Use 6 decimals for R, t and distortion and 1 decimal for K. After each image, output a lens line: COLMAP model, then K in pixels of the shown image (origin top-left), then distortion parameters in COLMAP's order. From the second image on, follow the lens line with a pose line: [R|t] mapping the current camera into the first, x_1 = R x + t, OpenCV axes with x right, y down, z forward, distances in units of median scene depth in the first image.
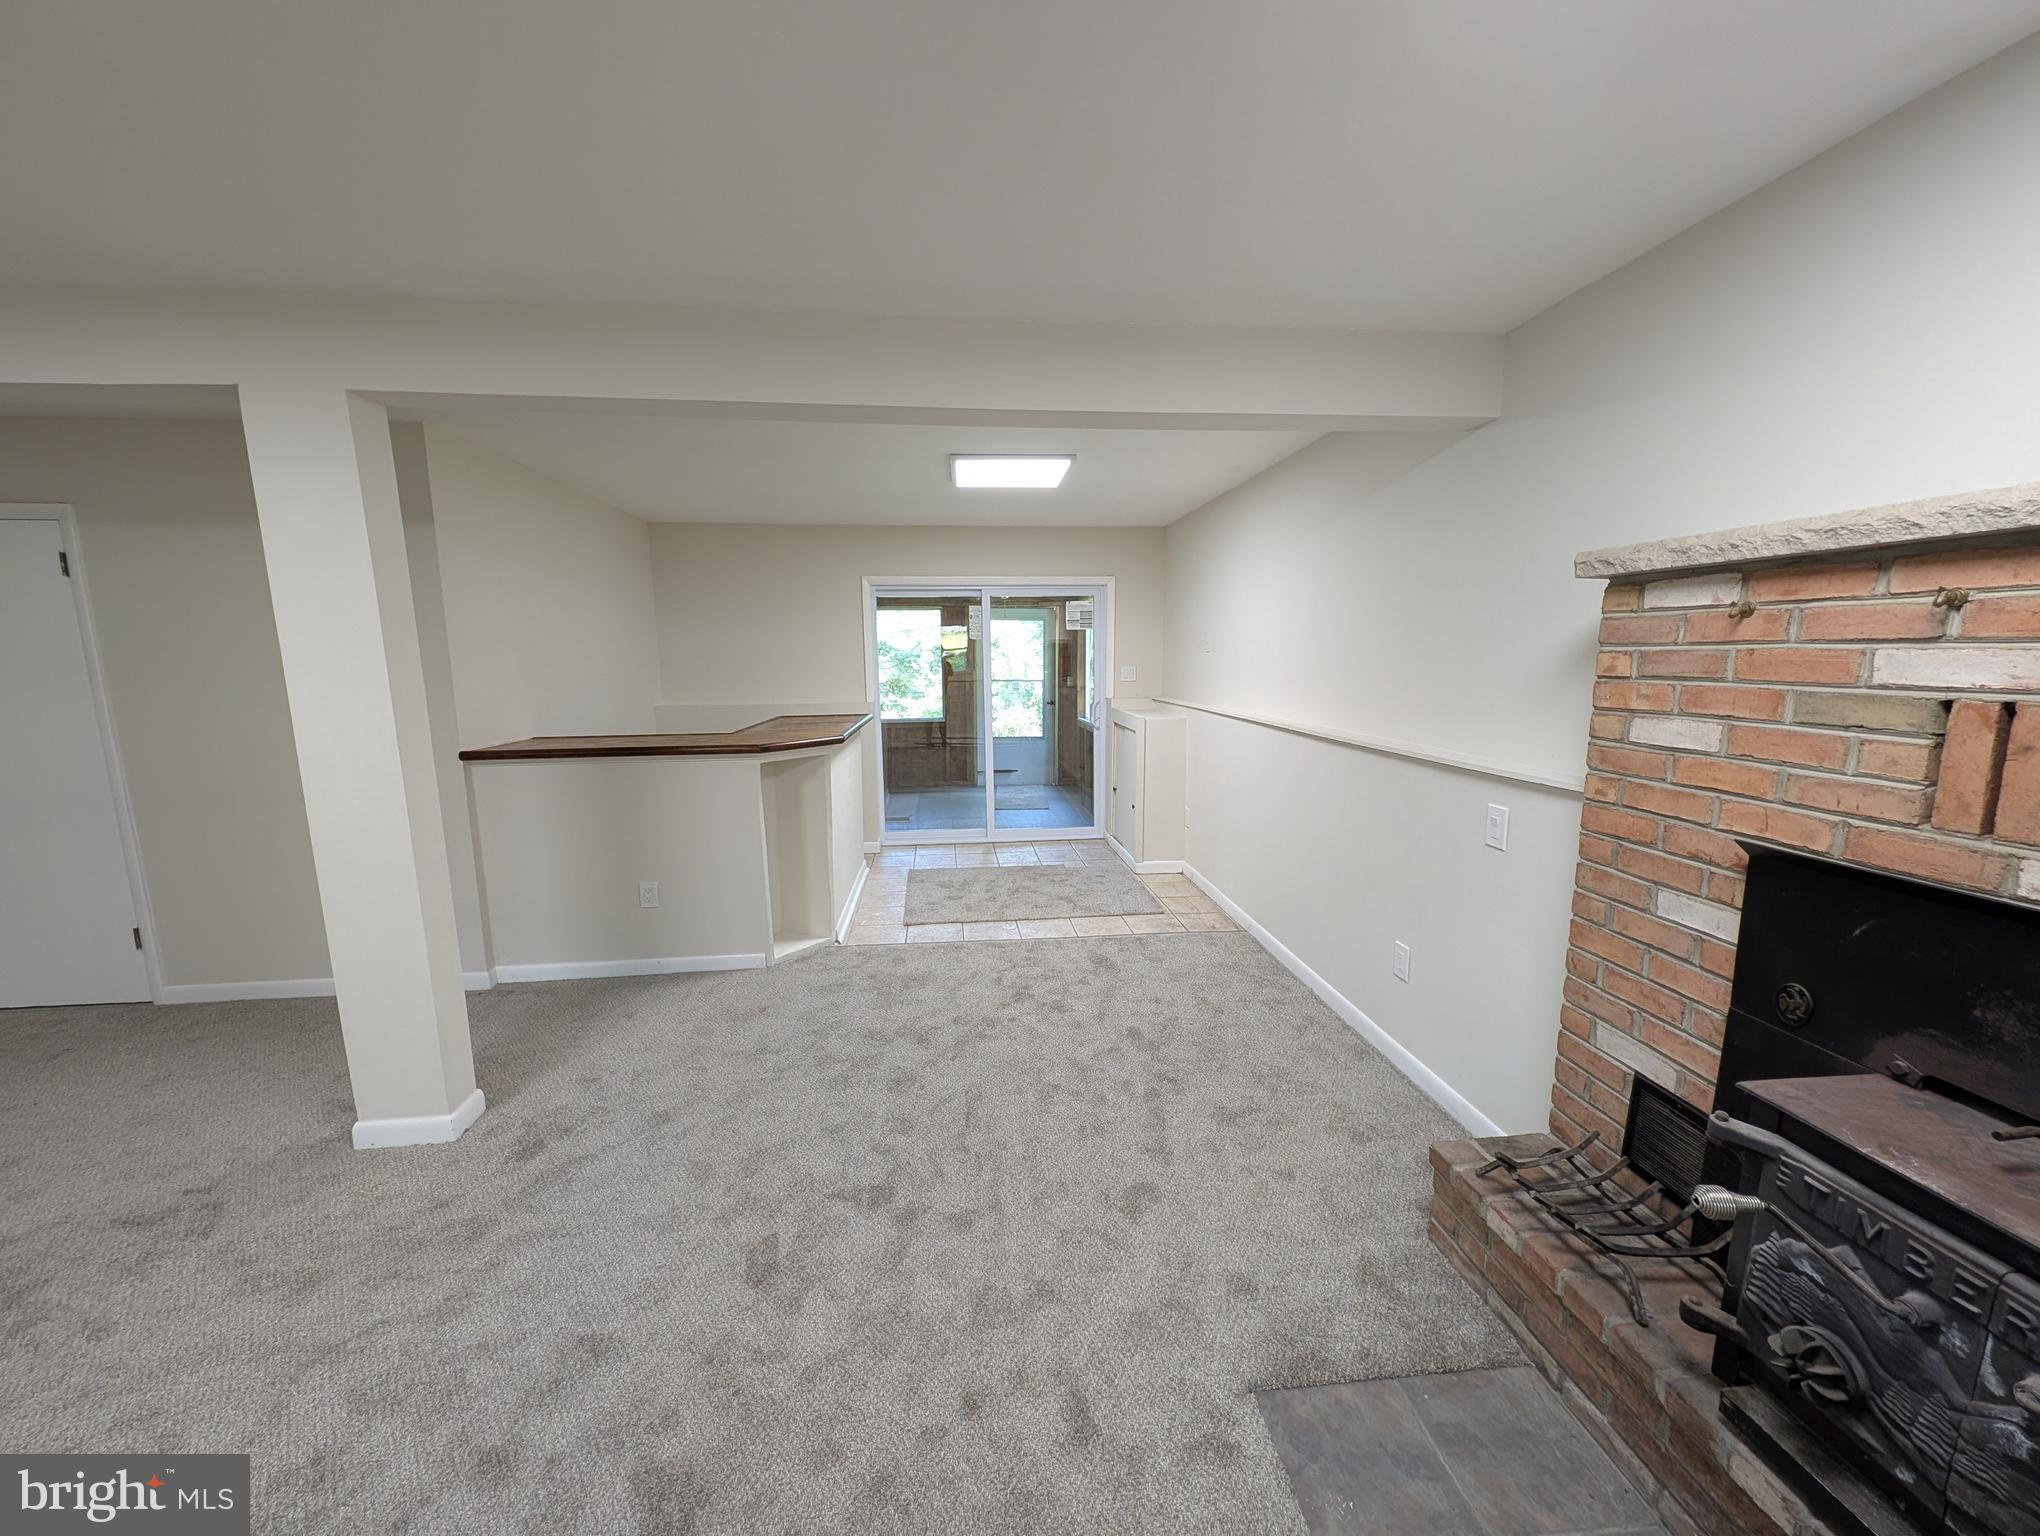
lens RADIAL K [[767.8, 0, 1019.0], [0, 767.8, 777.1], [0, 0, 1]] dist [0.001111, -0.003615]
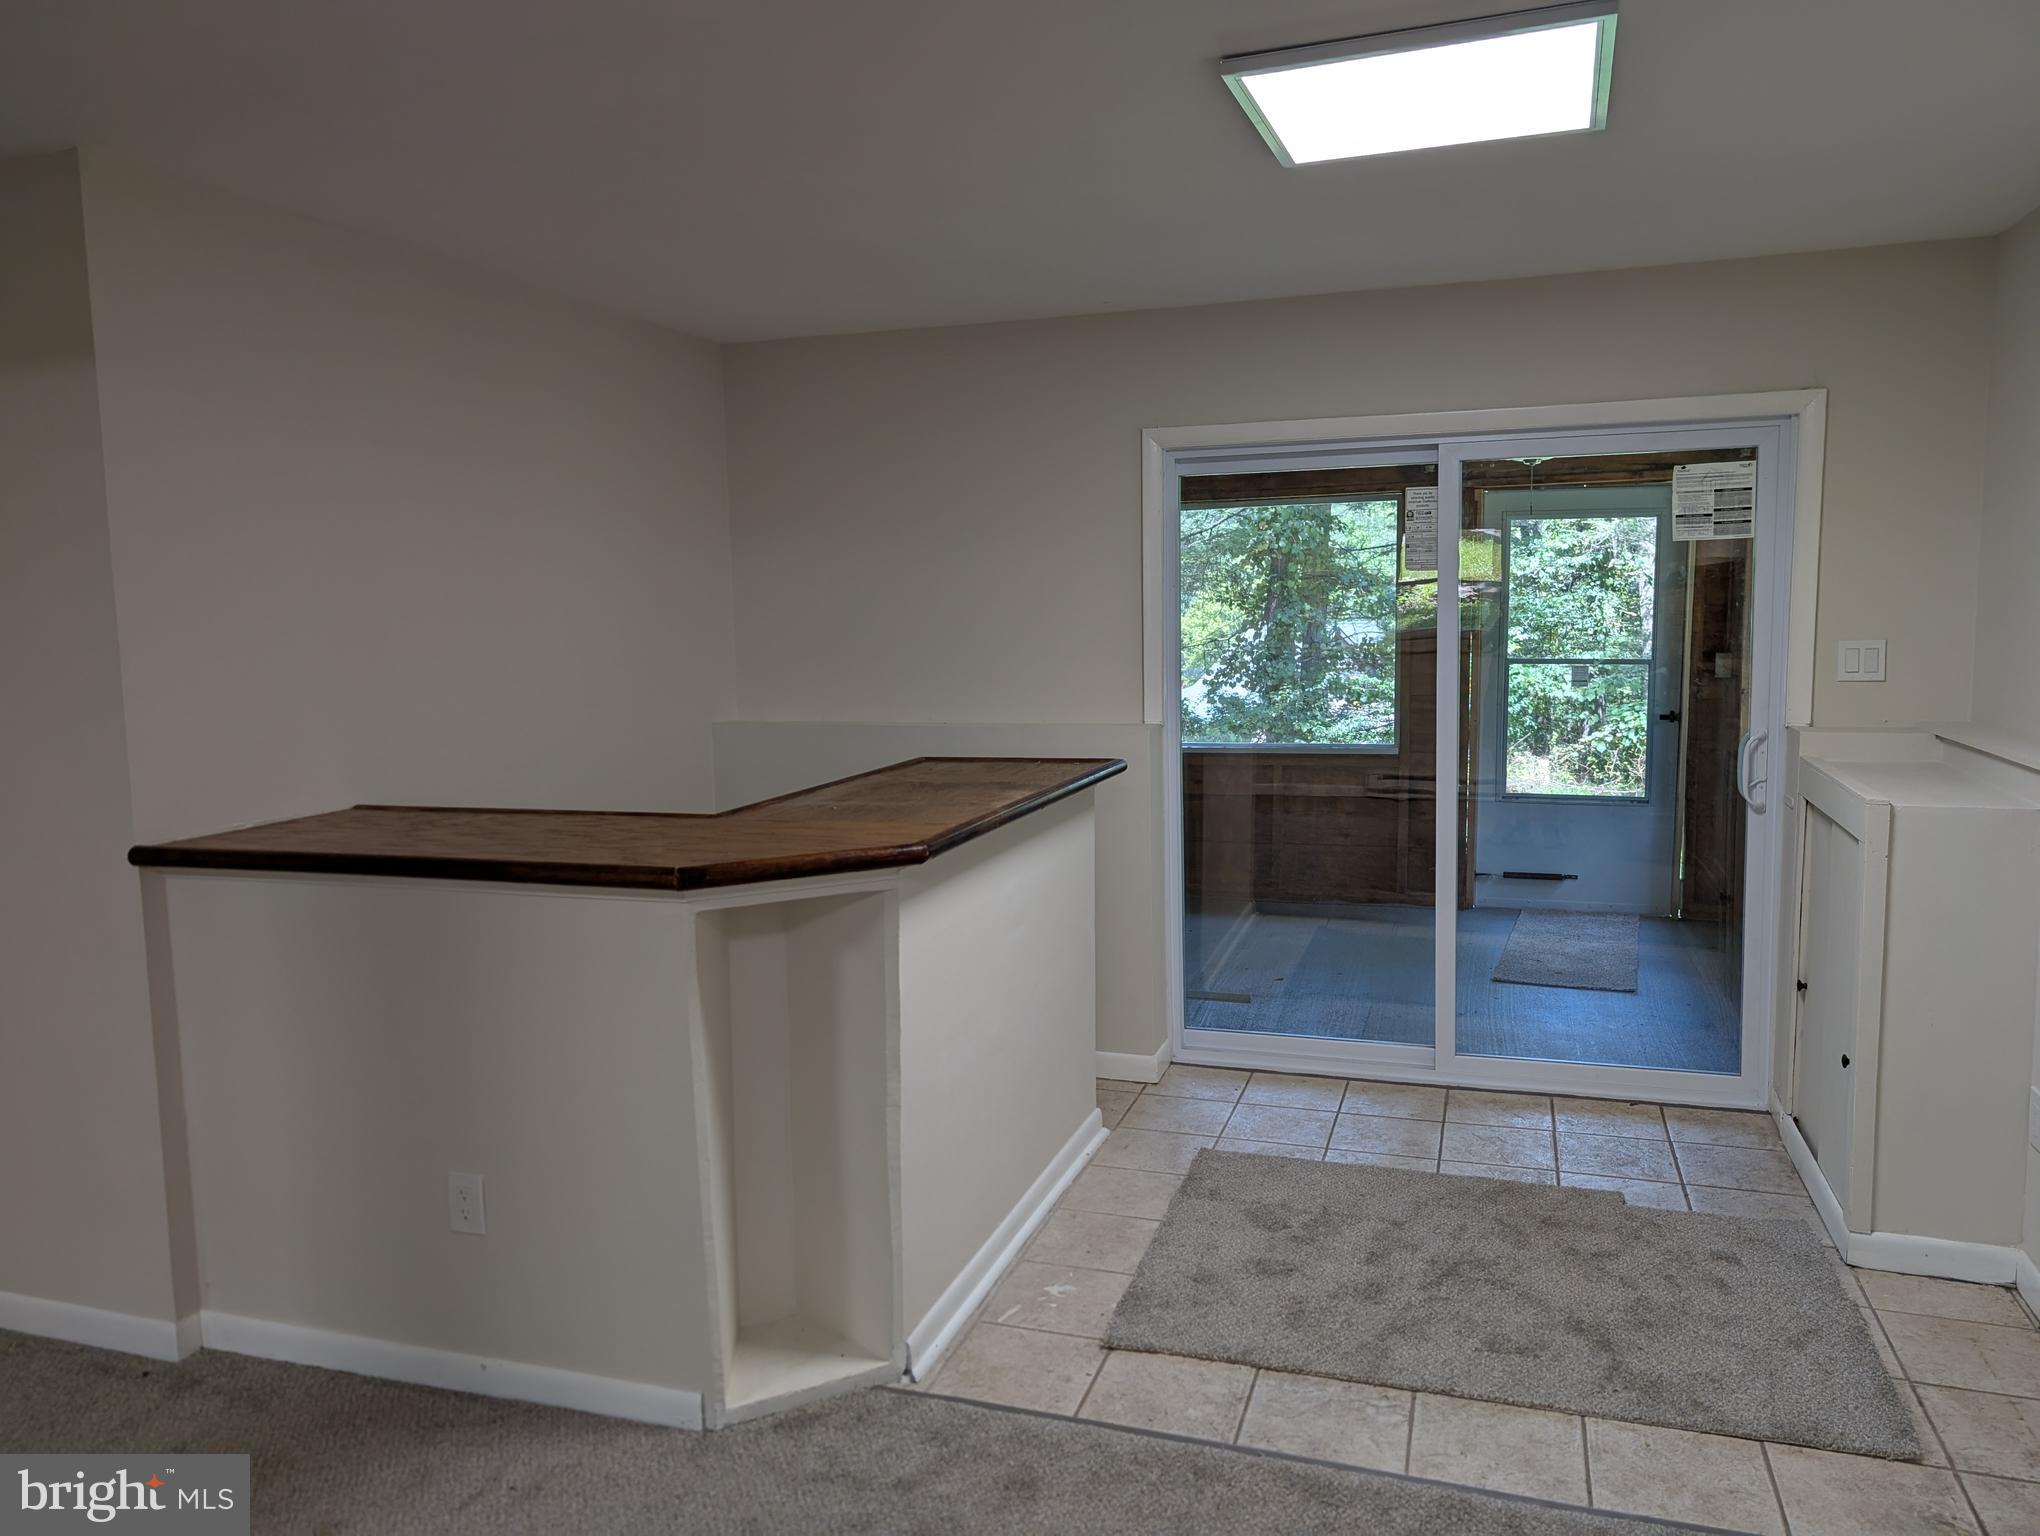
lens RADIAL K [[1466.2, 0, 1012.8], [0, 1466.2, 766.6], [0, 0, 1]] dist [0.004168, 0.002745]
pose [[0.910352, 0.036357, -0.412234, 0.102932], [-0.051256, 0.998369, -0.025142, -0.073859], [0.410648, 0.044017, 0.910731, 0.345174]]
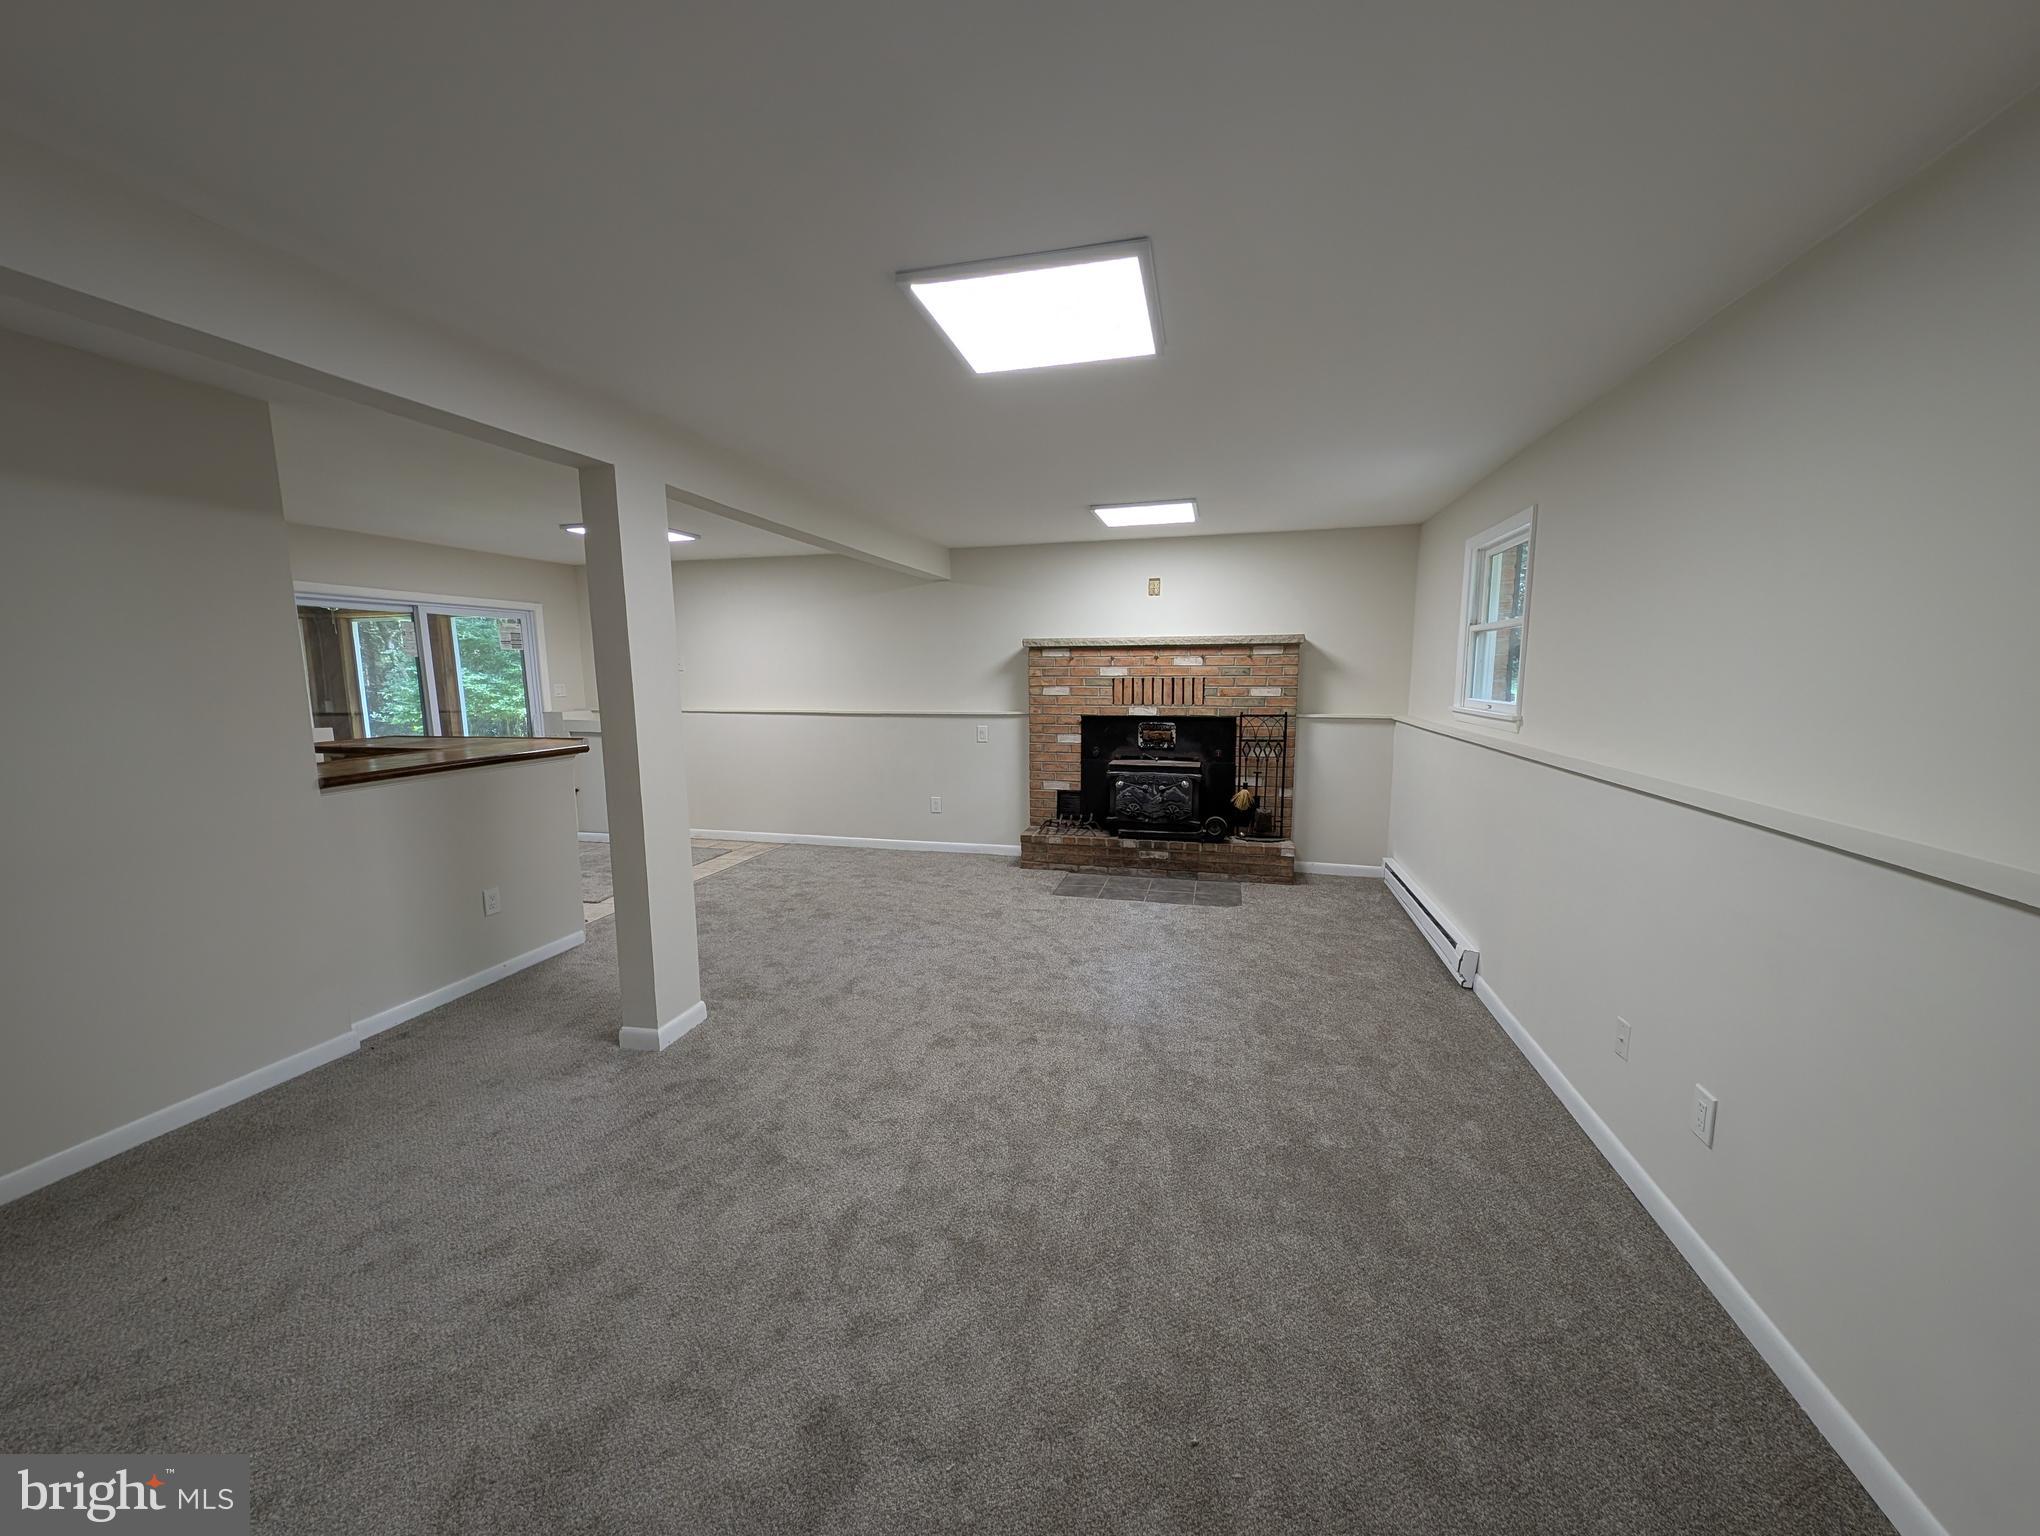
lens RADIAL K [[766.6, 0, 1027.0], [0, 766.6, 775.4], [0, 0, 1]] dist [0.018354, -0.000025]
pose [[0.343752, -0.123406, 0.930916, -1.065683], [0.154697, 0.985225, 0.073481, 0.019144], [-0.926231, 0.118751, 0.357764, -0.049908]]
